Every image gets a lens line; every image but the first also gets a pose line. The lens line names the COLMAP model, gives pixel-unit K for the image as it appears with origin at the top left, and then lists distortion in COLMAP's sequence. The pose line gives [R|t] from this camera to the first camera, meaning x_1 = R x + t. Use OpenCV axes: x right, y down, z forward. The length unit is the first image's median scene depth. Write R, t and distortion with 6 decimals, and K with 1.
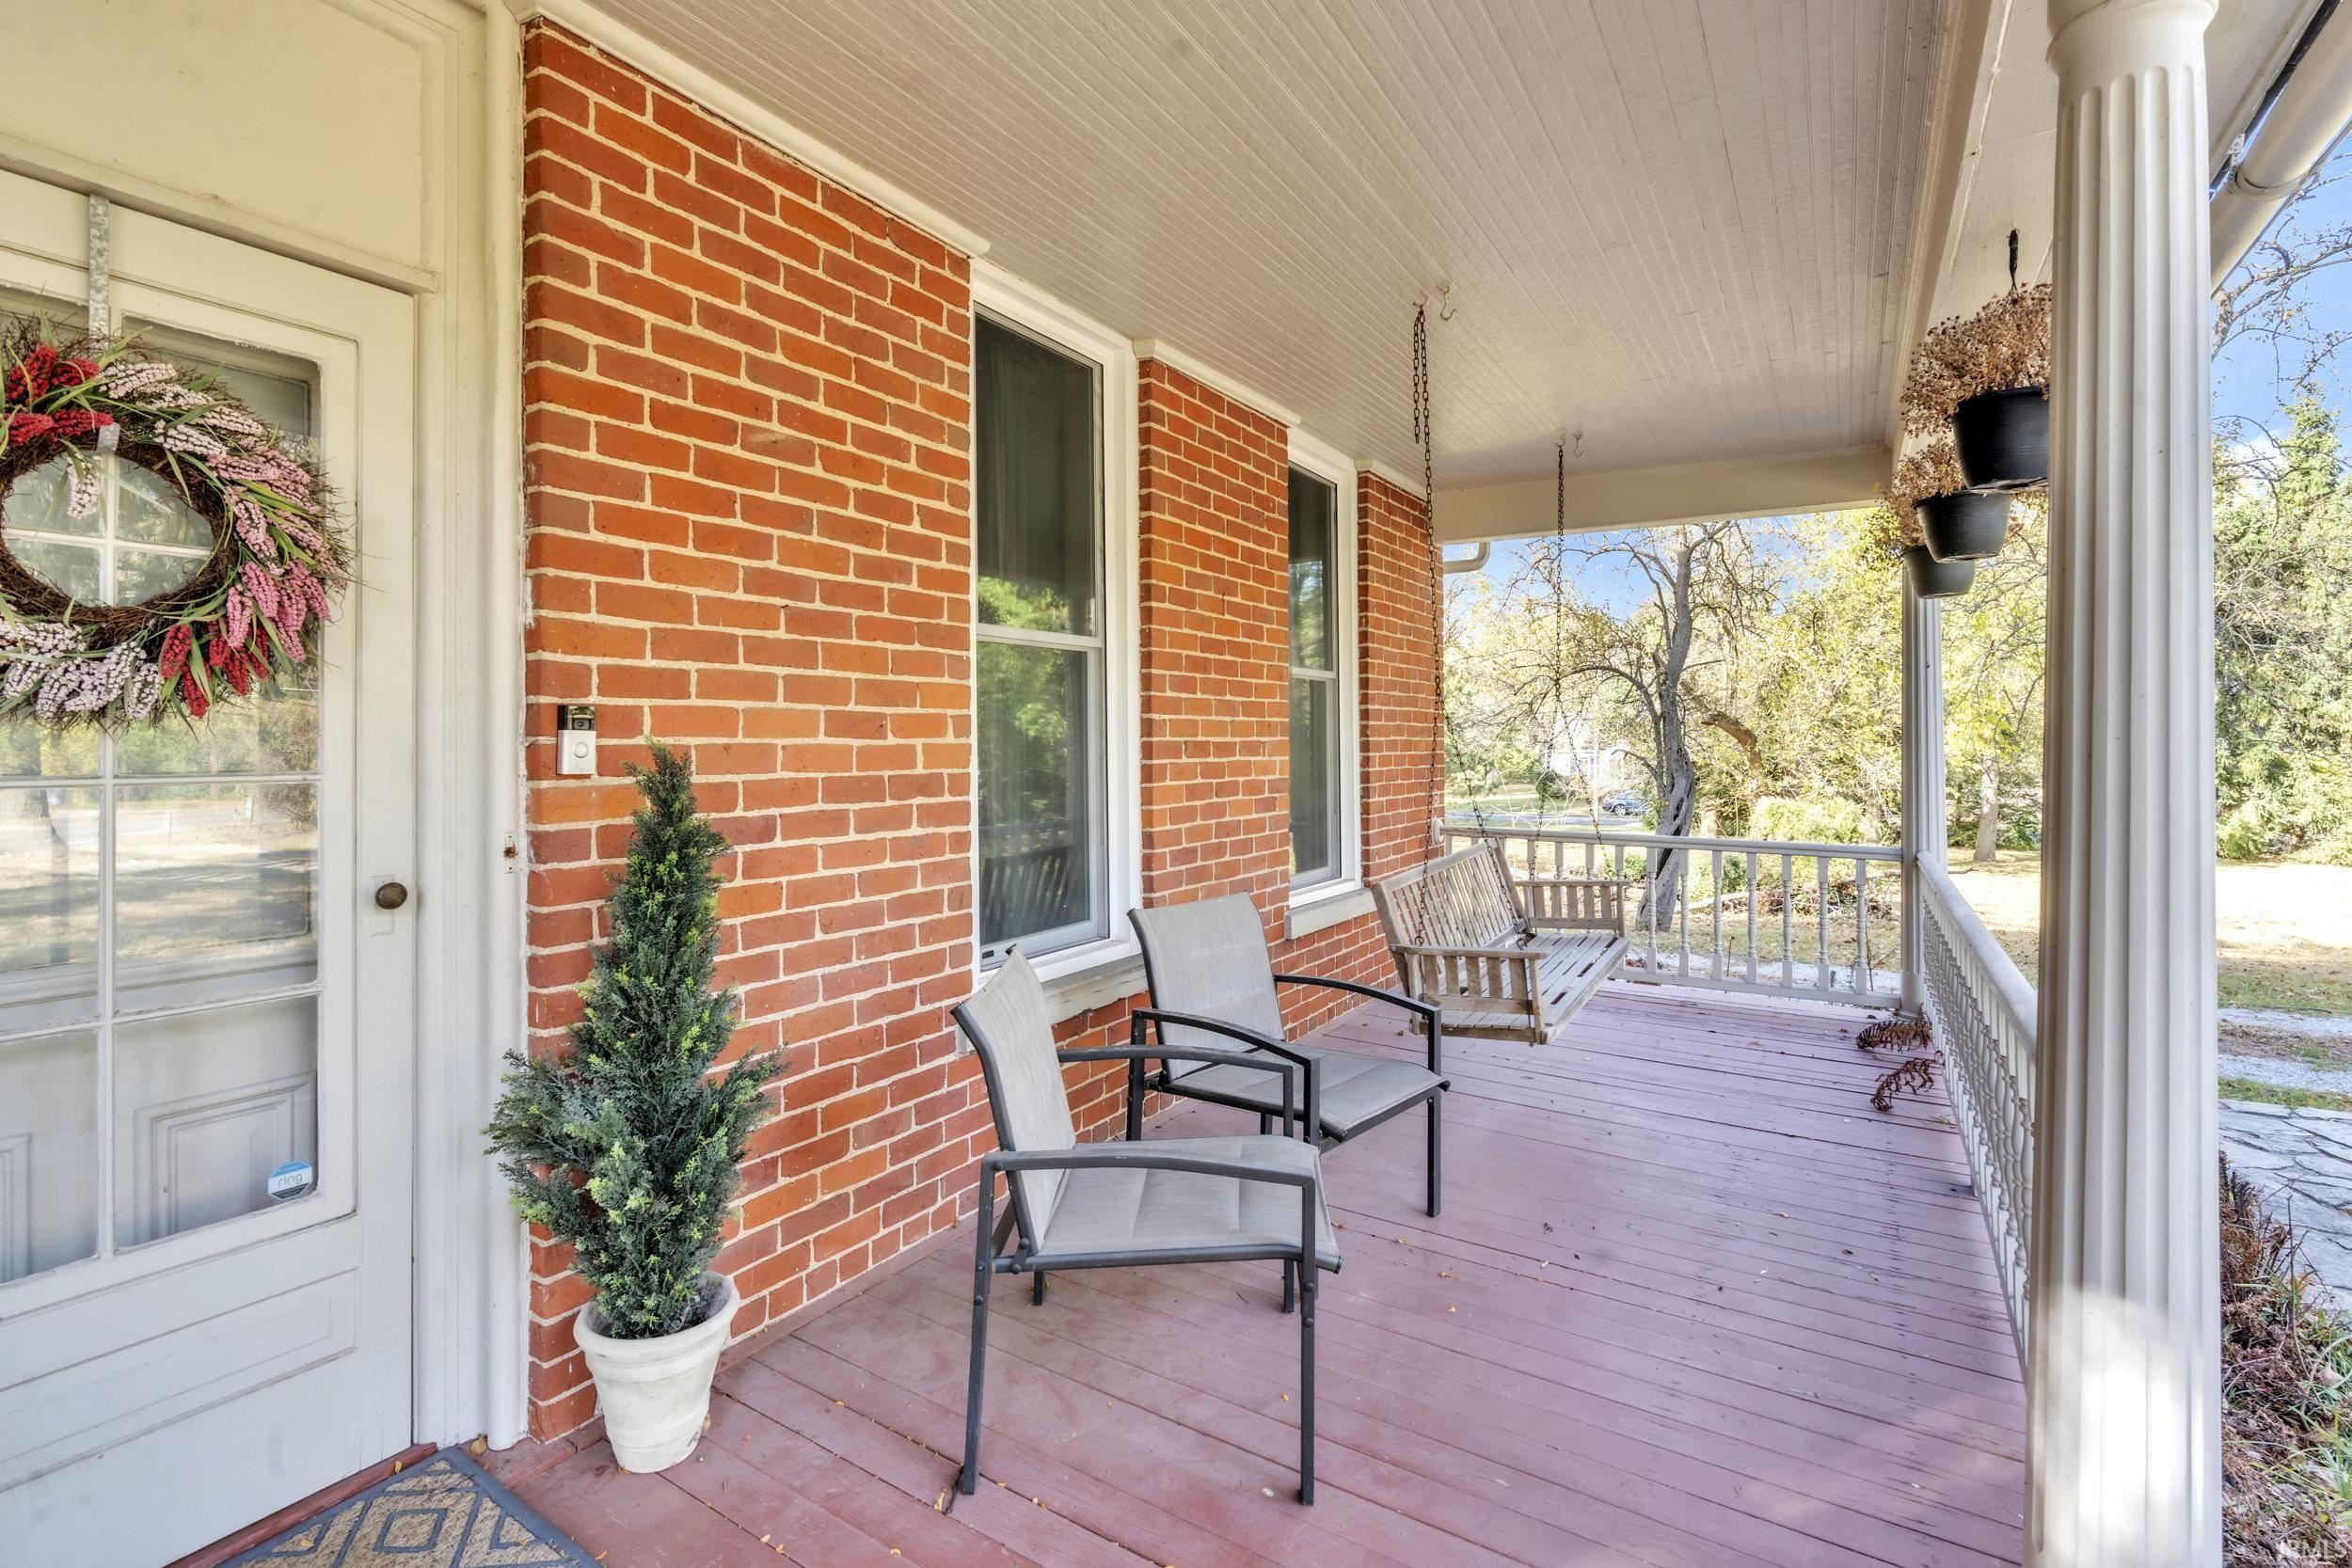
lens RADIAL K [[1061.5, 0, 1177.8], [0, 1061.5, 756.1], [0, 0, 1]] dist [0.000033, 0.000164]
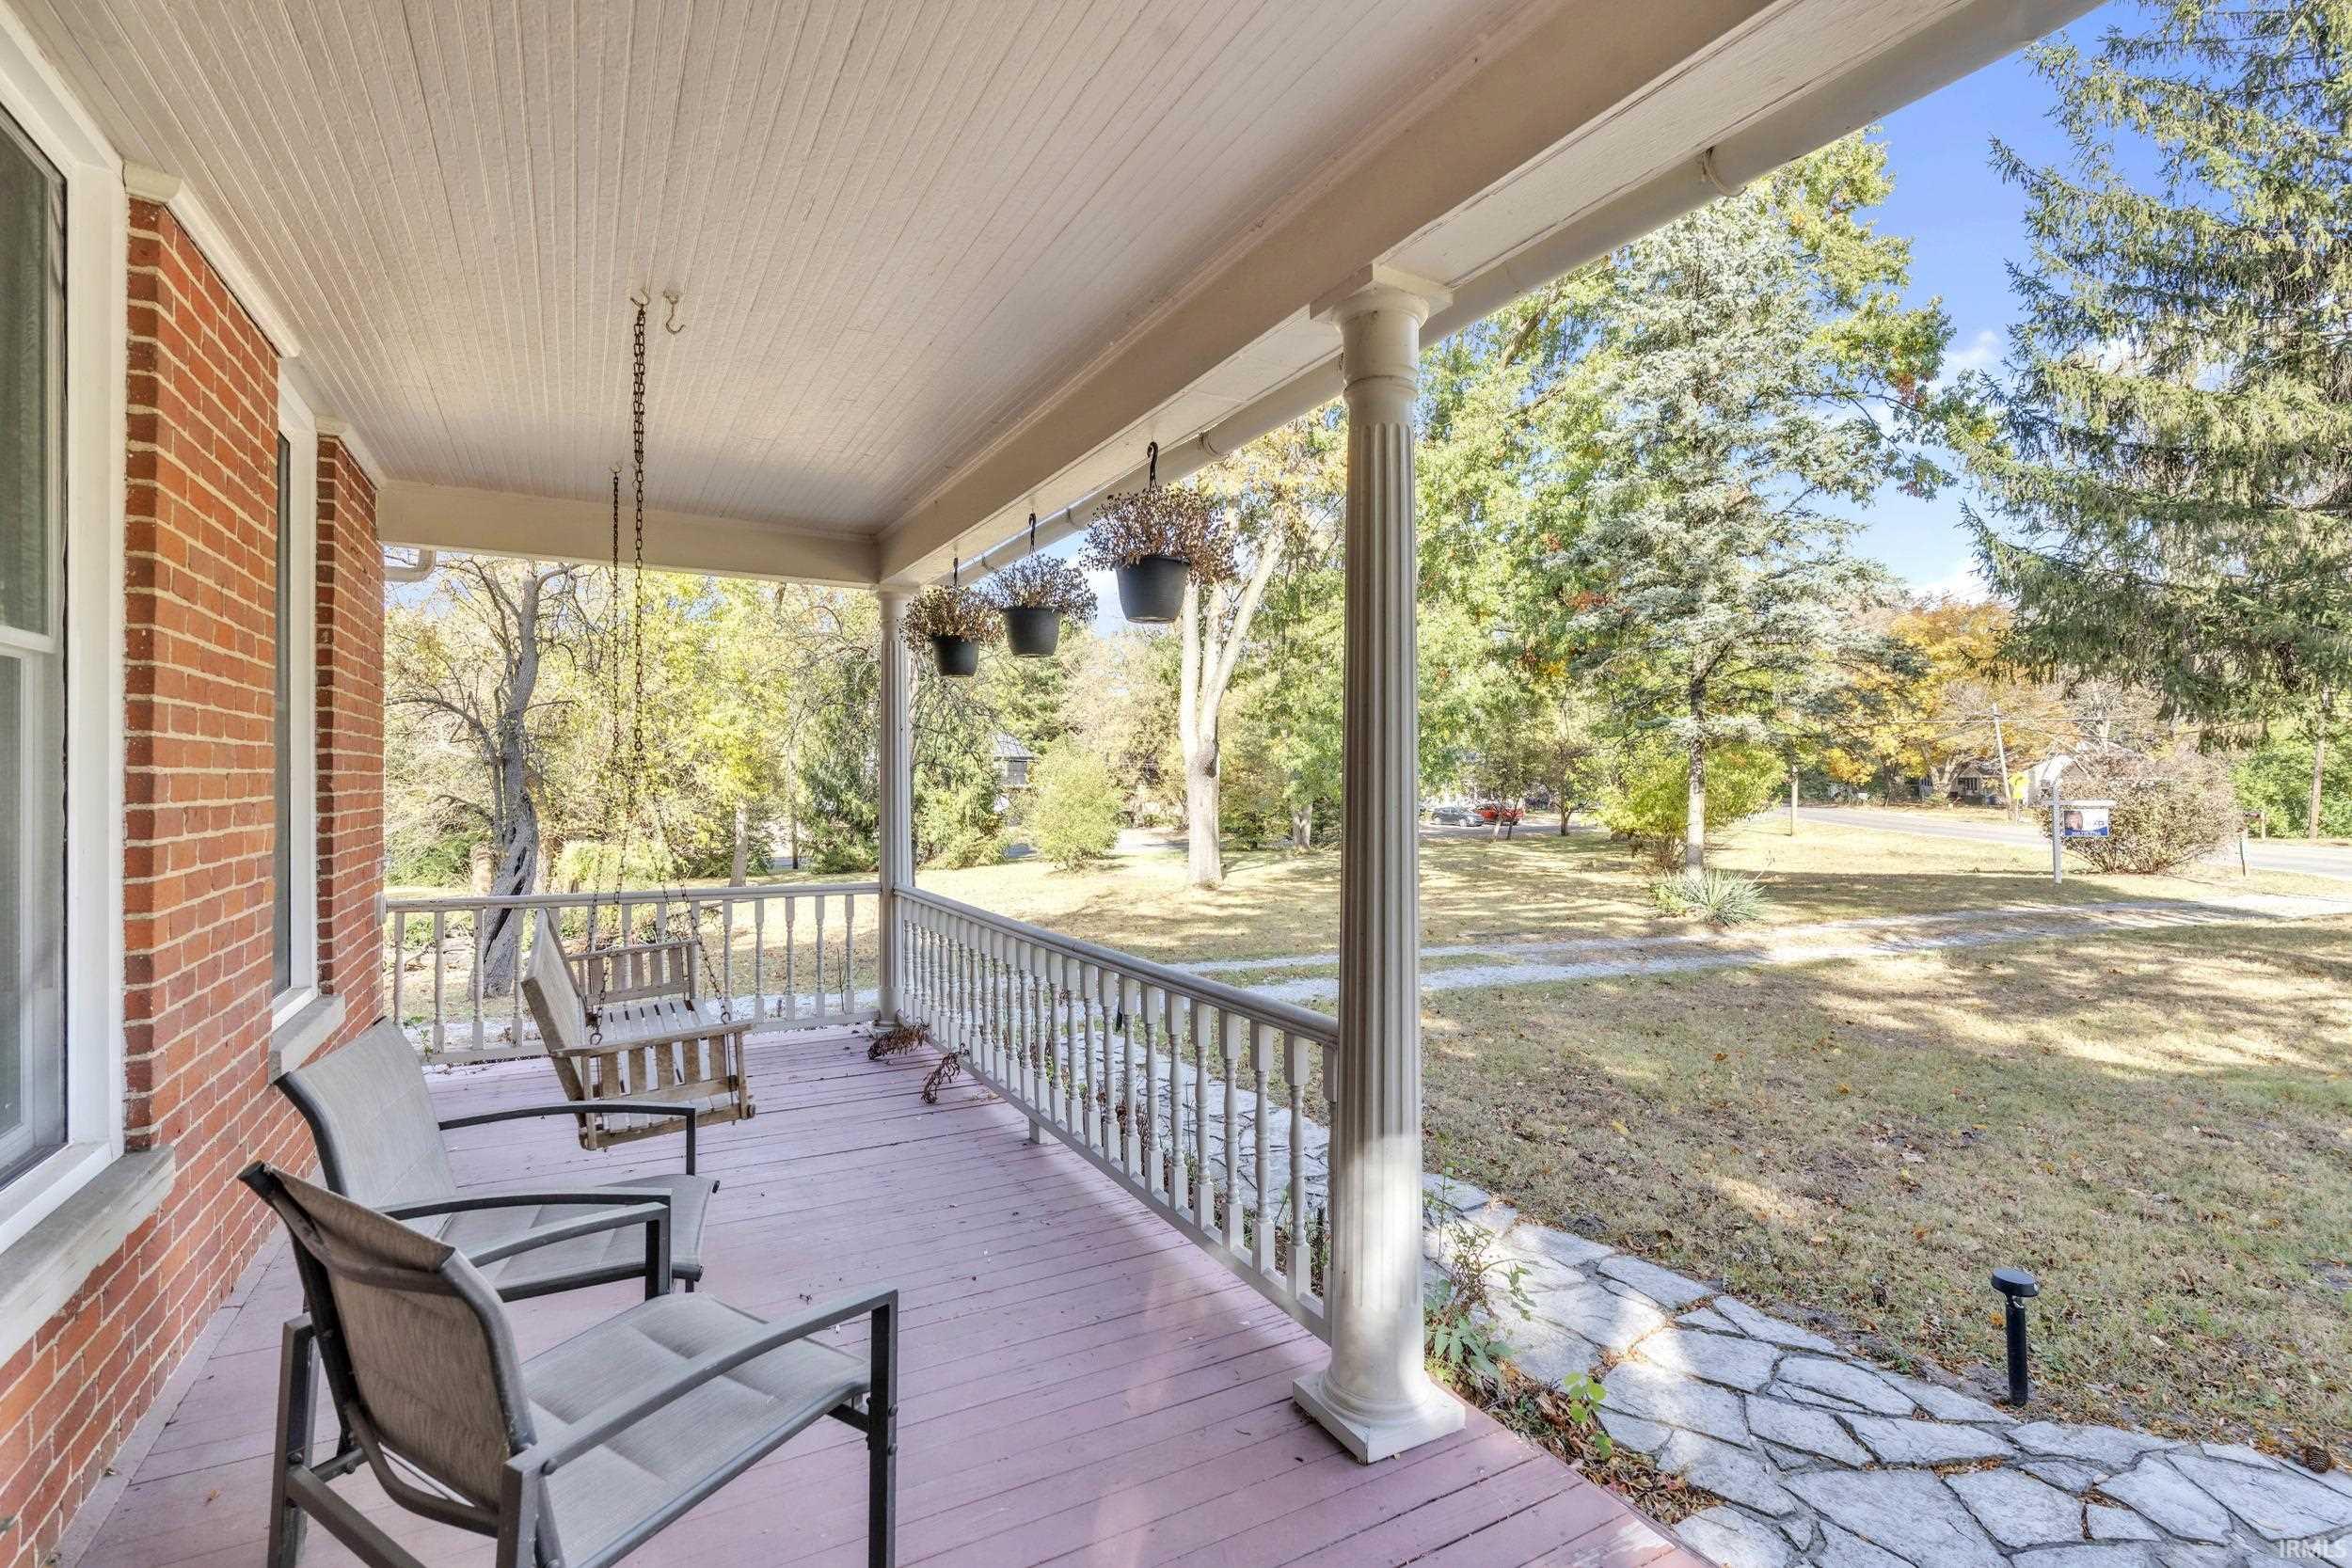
lens RADIAL K [[1097.4, 0, 1176.0], [0, 1097.4, 784.0], [0, 0, 1]] dist [-0.001685, -0.000093]
pose [[0.487078, -0.003901, 0.873350, -0.250445], [0.013436, 0.999905, -0.003028, -0.016491], [-0.873255, 0.013209, 0.487085, 0.134028]]
